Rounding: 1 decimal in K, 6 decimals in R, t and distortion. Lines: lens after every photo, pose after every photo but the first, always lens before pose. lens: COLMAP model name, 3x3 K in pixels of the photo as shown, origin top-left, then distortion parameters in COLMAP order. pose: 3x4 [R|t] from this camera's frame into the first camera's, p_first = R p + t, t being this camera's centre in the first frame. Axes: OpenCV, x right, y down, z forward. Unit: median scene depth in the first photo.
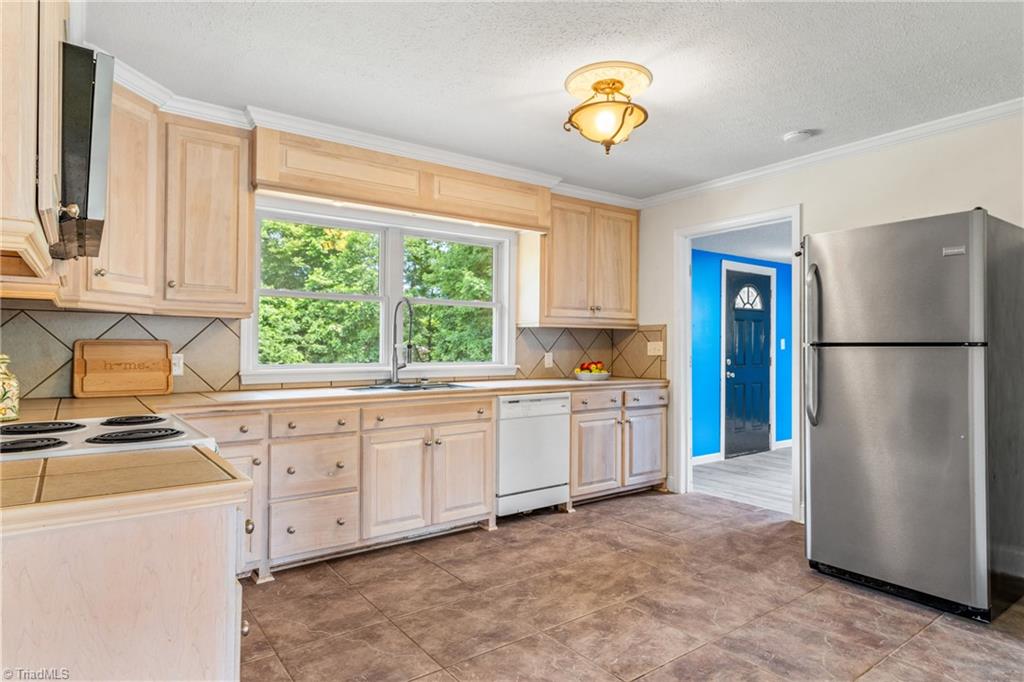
lens RADIAL K [[588.9, 0, 512.0], [0, 588.9, 341.0], [0, 0, 1]] dist [0.004294, 0.000561]
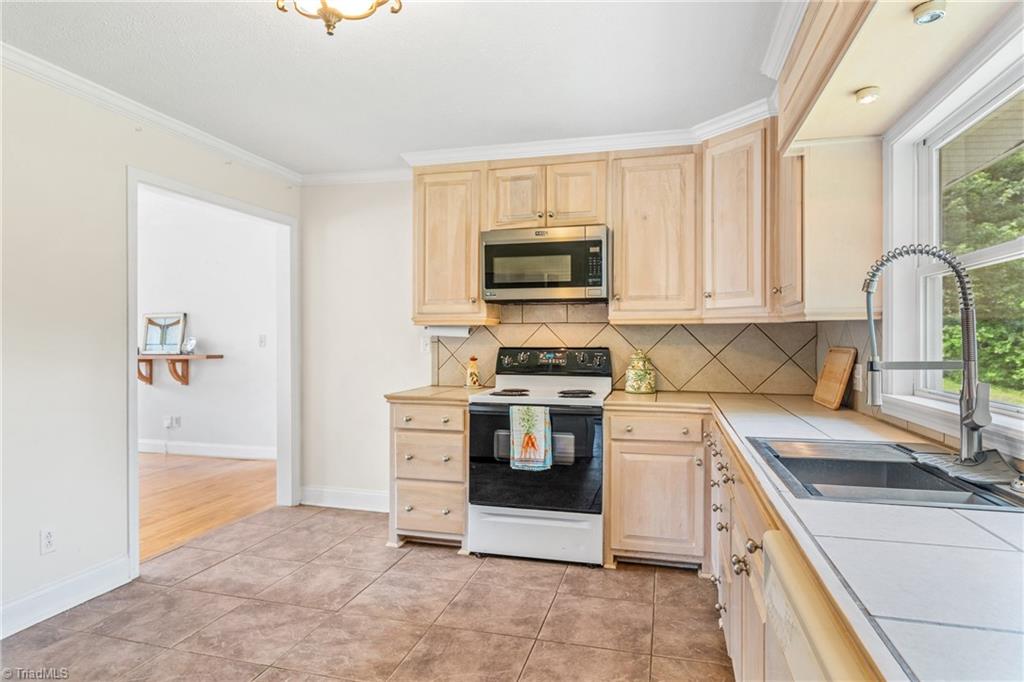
lens RADIAL K [[588.9, 0, 512.0], [0, 588.9, 341.0], [0, 0, 1]] dist [0.004294, 0.000561]
pose [[-0.784689, -0.004658, -0.619873, 0.290940], [-0.000013, 0.999972, -0.007498, -0.004175], [0.619890, -0.005876, -0.784667, 1.190602]]
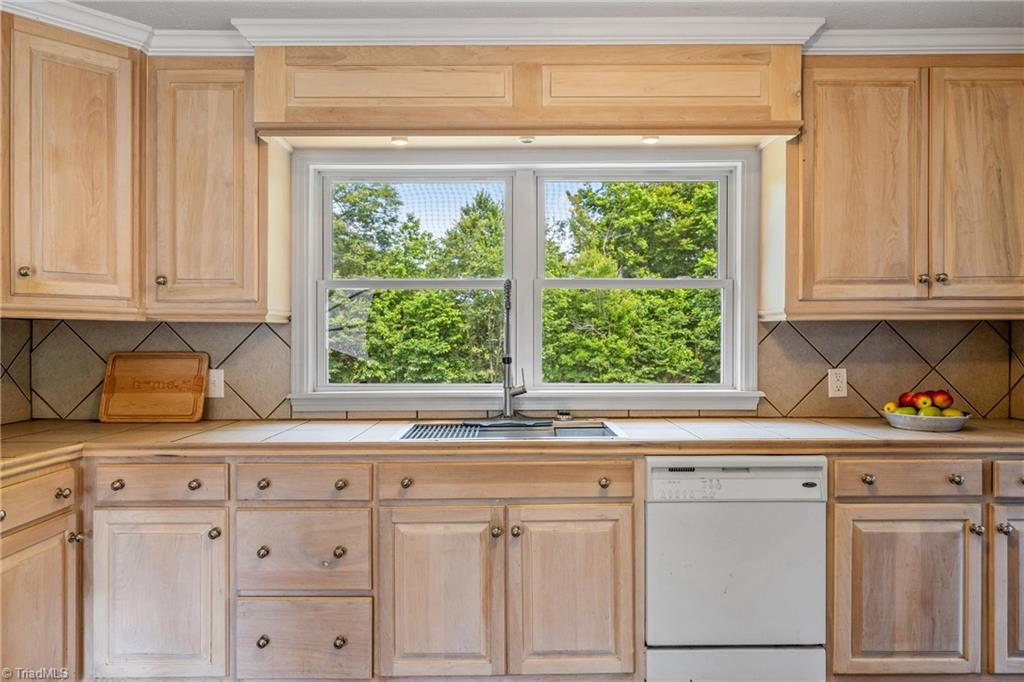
lens RADIAL K [[683.5, 0, 512.0], [0, 683.5, 341.0], [0, 0, 1]] dist [-0.000677, -0.001134]
pose [[0.805294, -0.004714, -0.592858, 0.239551], [0.010549, 0.999924, 0.006379, -0.014788], [0.592782, -0.011391, 0.805282, 0.432503]]
